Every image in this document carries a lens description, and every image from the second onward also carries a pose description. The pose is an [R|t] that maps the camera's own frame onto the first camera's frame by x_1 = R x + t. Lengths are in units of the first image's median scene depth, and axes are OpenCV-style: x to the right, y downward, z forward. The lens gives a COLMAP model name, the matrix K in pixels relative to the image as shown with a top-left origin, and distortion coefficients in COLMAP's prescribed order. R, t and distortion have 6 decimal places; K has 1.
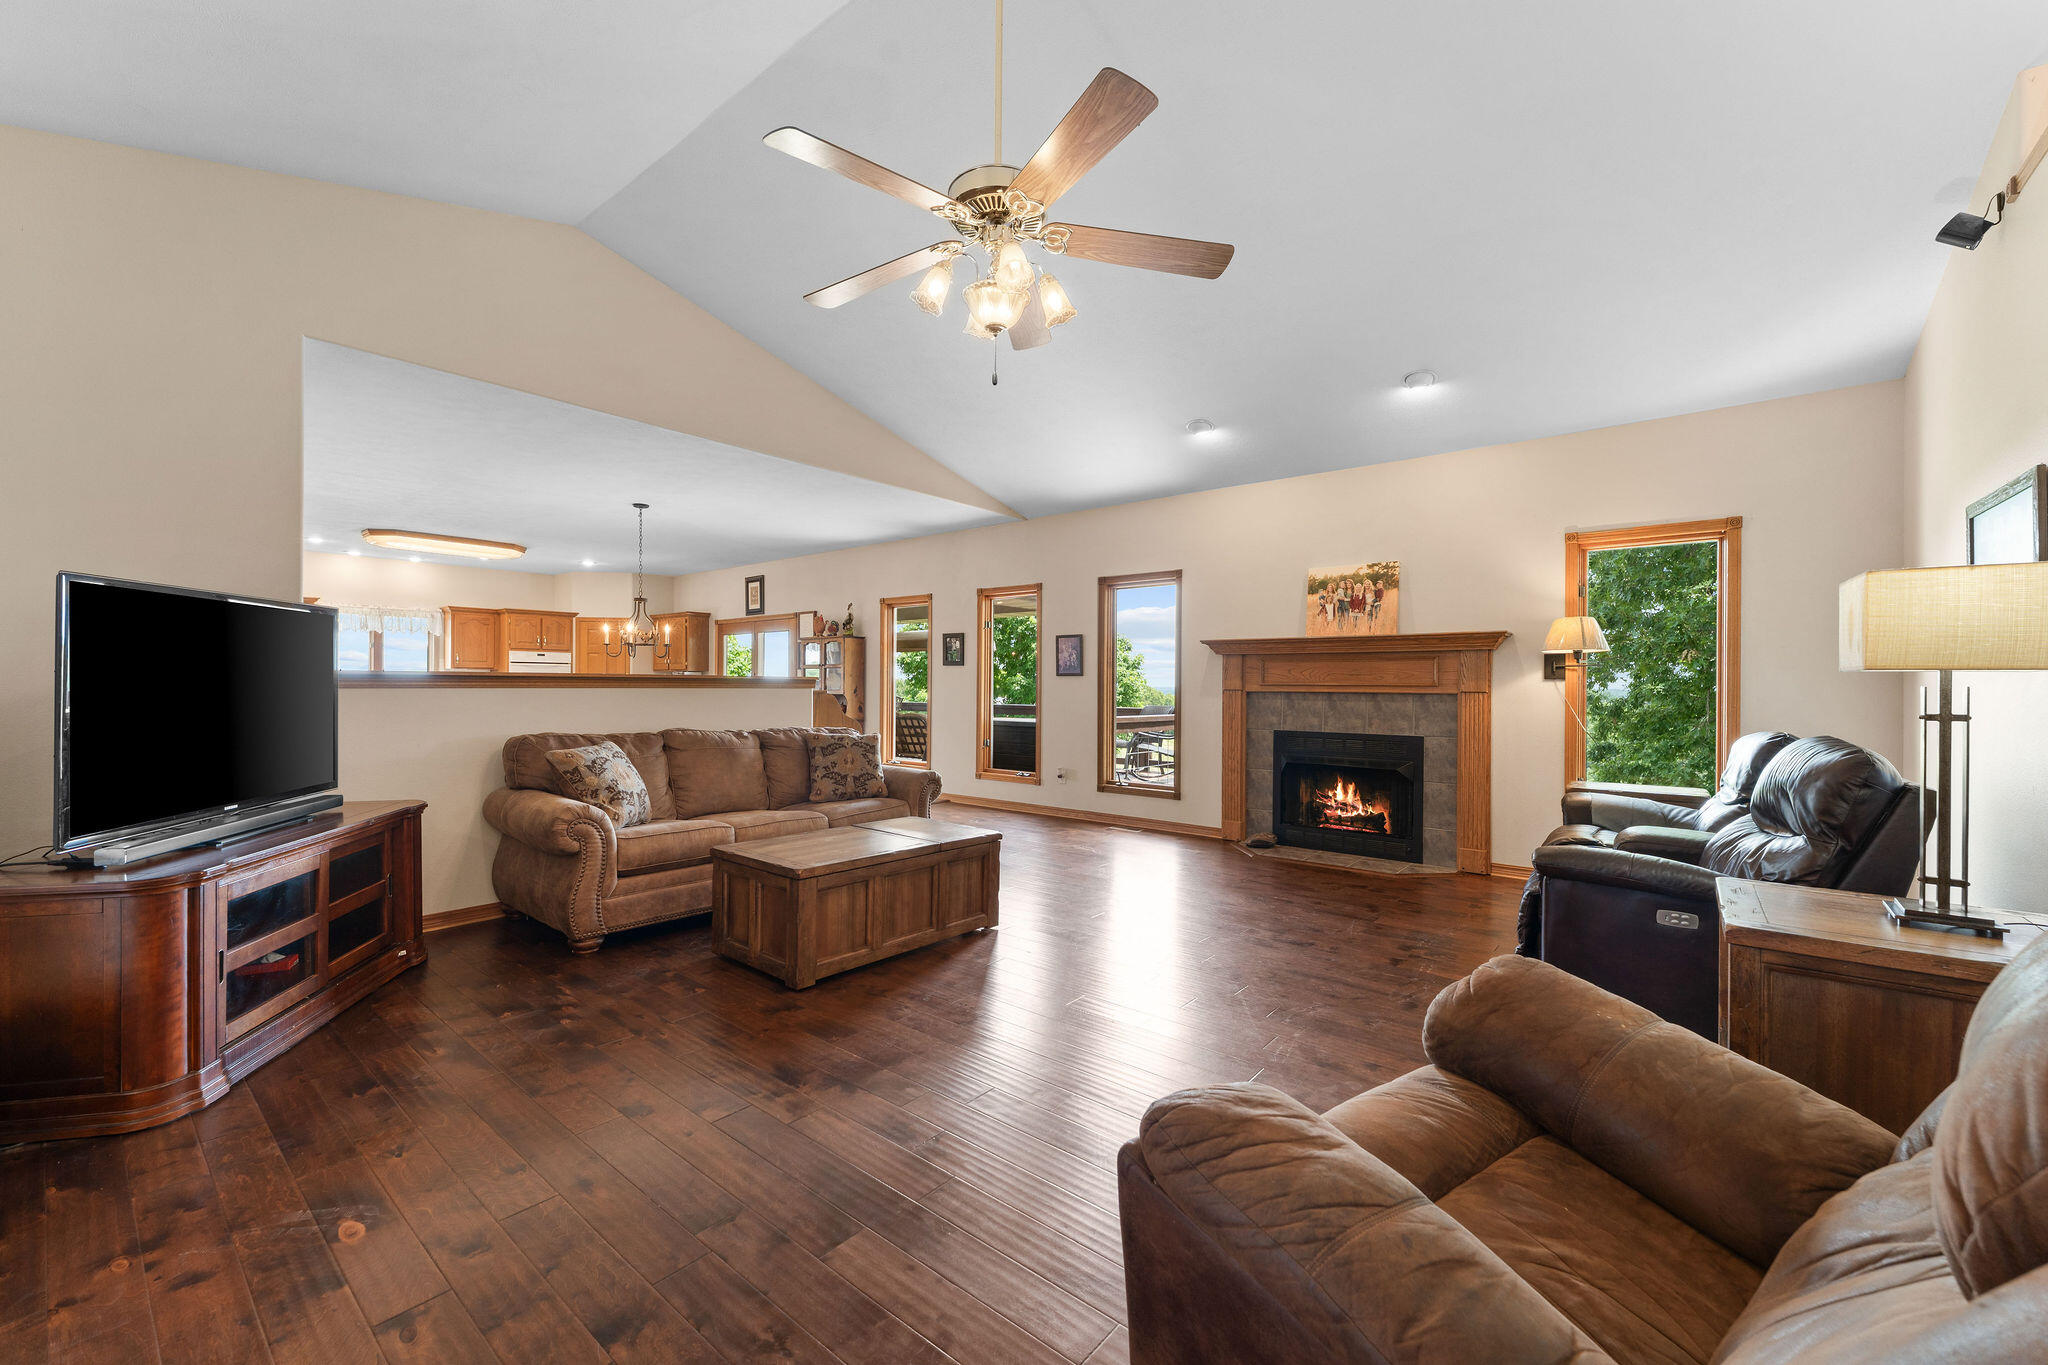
lens RADIAL K [[813.3, 0, 1015.0], [0, 813.3, 682.1], [0, 0, 1]] dist [-0.003102, -0.000031]
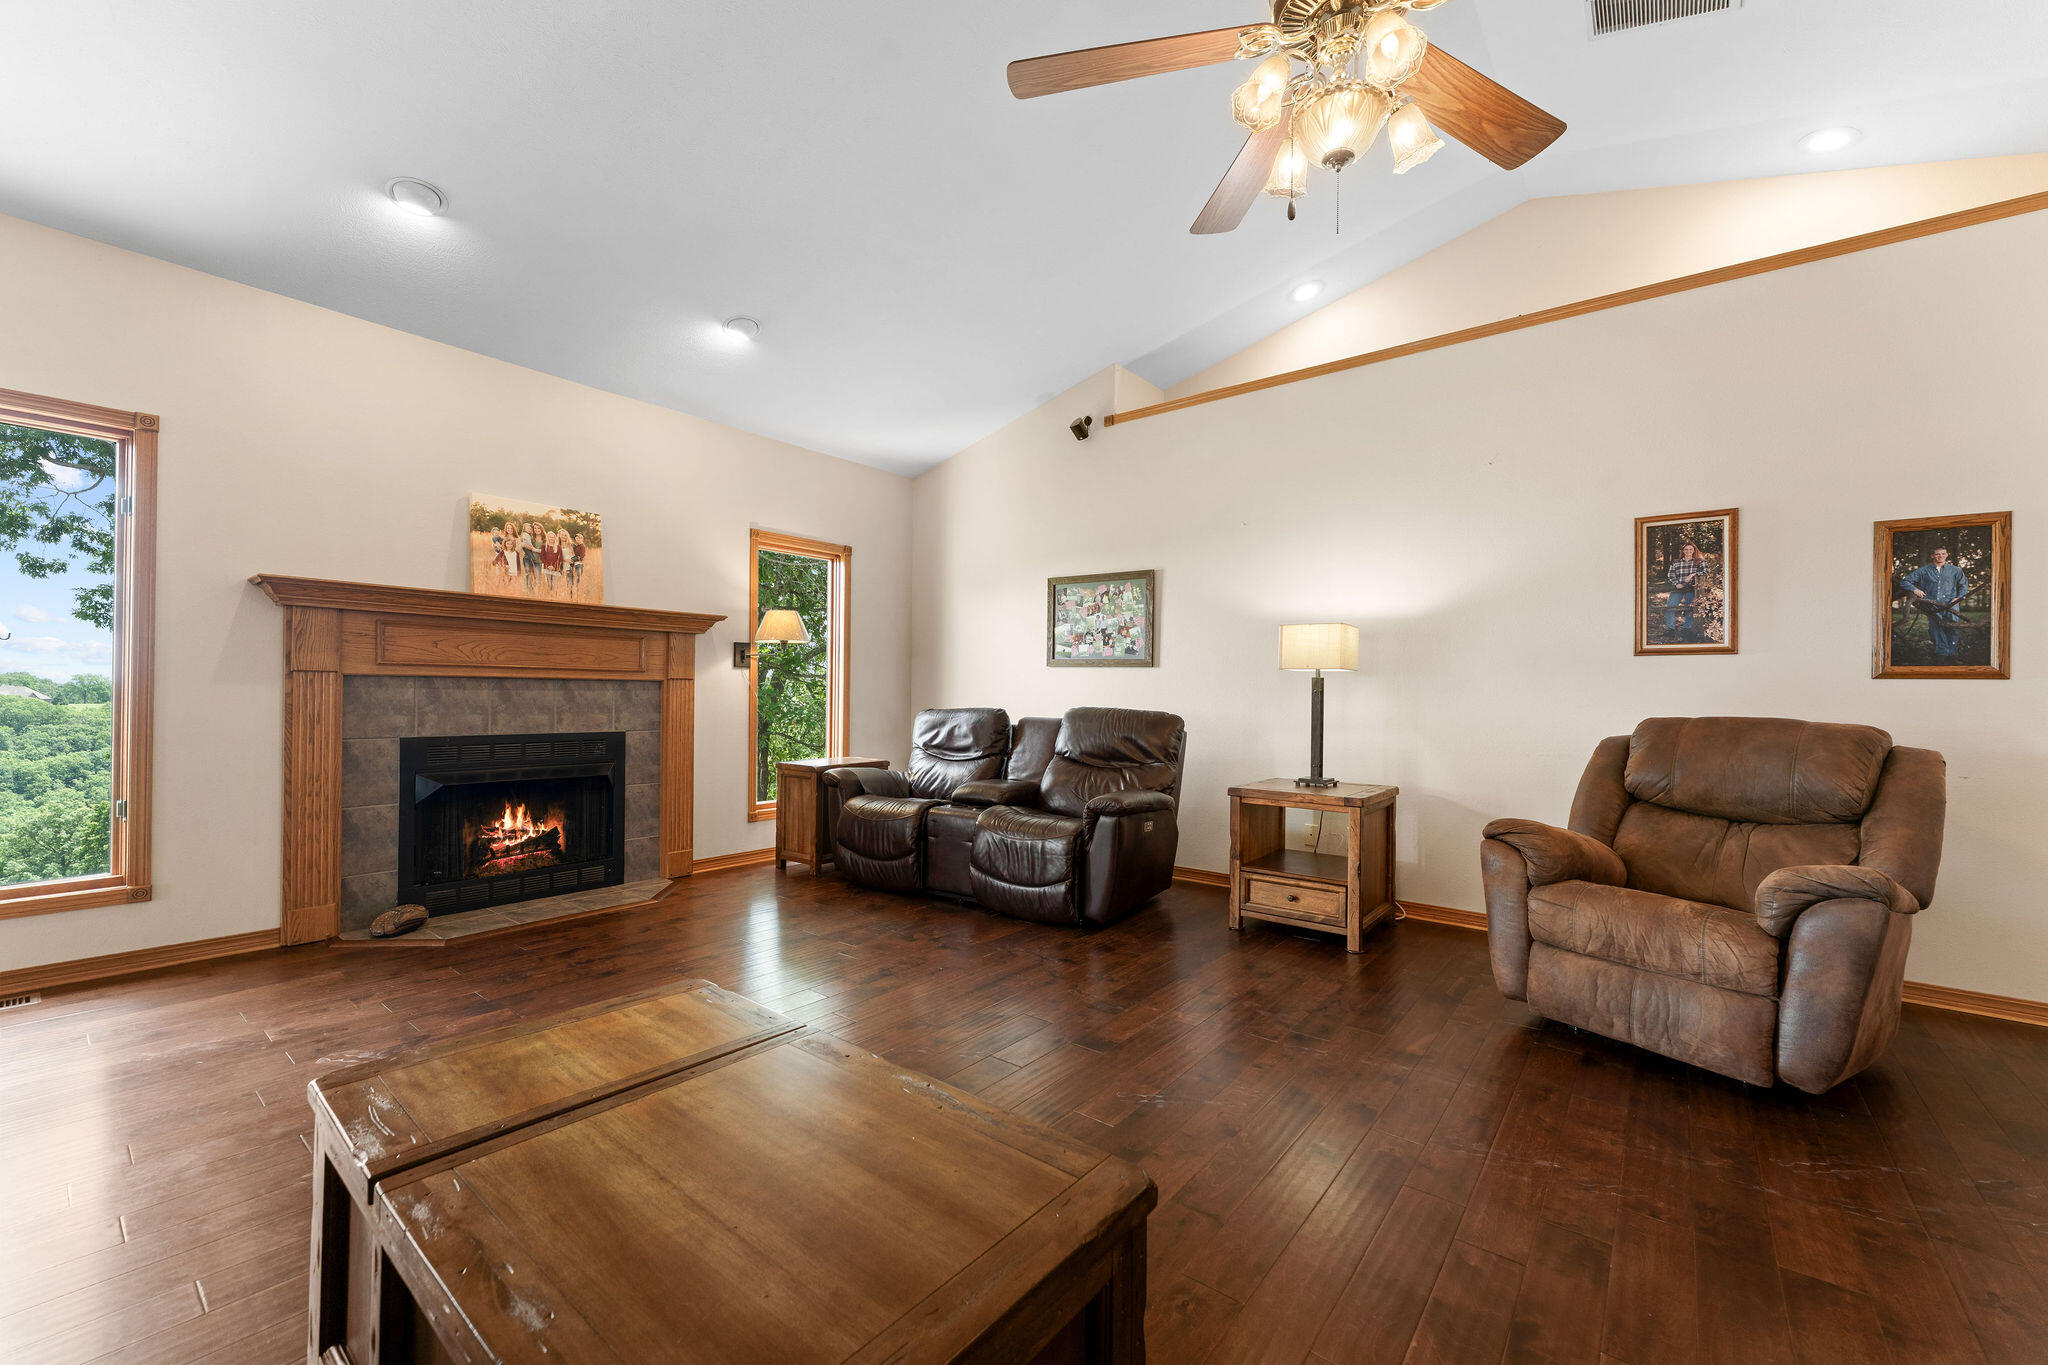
lens RADIAL K [[813.3, 0, 1018.4], [0, 813.3, 689.2], [0, 0, 1]] dist [-0.003102, -0.000031]
pose [[-0.015884, -0.001668, 0.999872, -0.326173], [-0.014736, 0.999890, 0.001434, 0.015656], [-0.999765, -0.014711, -0.015907, 0.581371]]
